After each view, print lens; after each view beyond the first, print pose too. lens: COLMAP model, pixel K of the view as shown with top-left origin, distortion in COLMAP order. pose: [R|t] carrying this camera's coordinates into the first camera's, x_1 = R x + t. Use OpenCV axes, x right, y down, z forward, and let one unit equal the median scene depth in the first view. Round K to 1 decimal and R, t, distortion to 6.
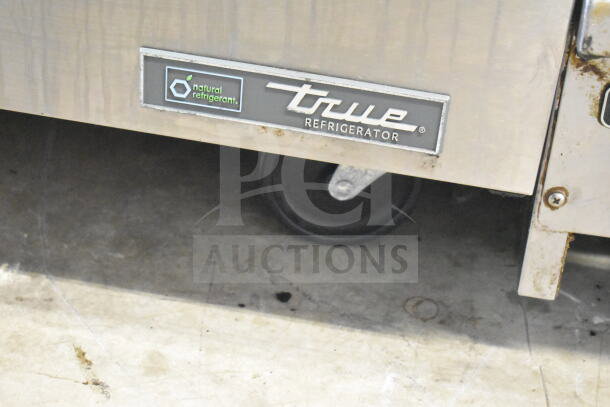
lens RADIAL K [[1244.2, 0, 301.8], [0, 1244.2, 204.3], [0, 0, 1]] dist [-0.052827, 0.000000]
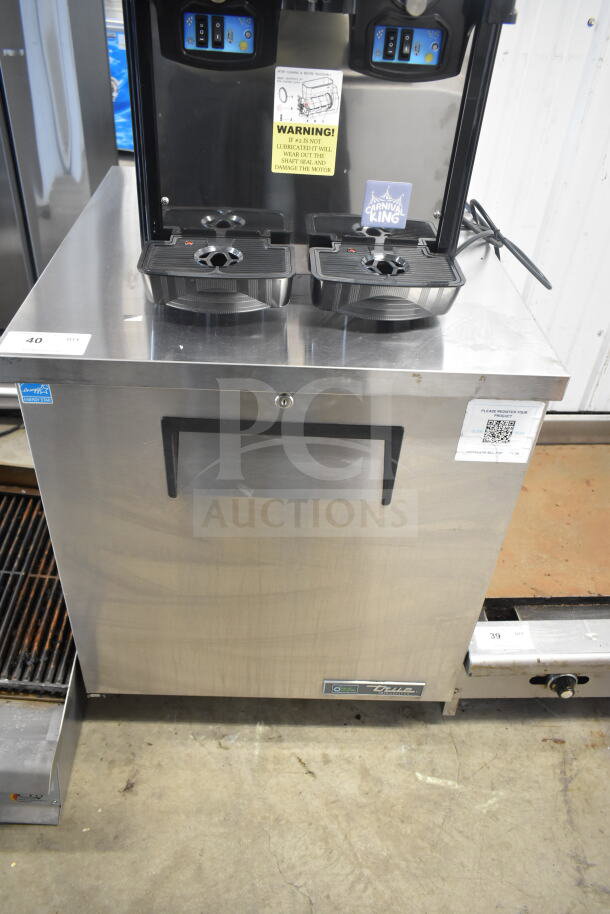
lens RADIAL K [[720.0, 0, 303.8], [0, 720.0, 457.6], [0, 0, 1]] dist [0.000620, 0.001215]
pose [[0.981035, -0.134771, 0.139309, -0.333010], [0.121631, 0.987634, 0.098919, -0.803758], [-0.150918, -0.080098, 0.985296, -0.651975]]
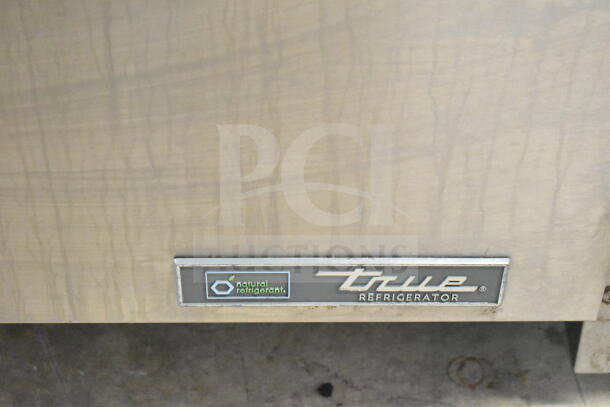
lens RADIAL K [[1418.2, 0, 307.0], [0, 1418.2, 202.3], [0, 0, 1]] dist [-0.065989, 0.000000]
pose [[0.978924, -0.185913, 0.084529, -0.108915], [0.159886, 0.955171, 0.249166, -0.392215], [-0.127063, -0.230400, 0.964765, -0.020055]]
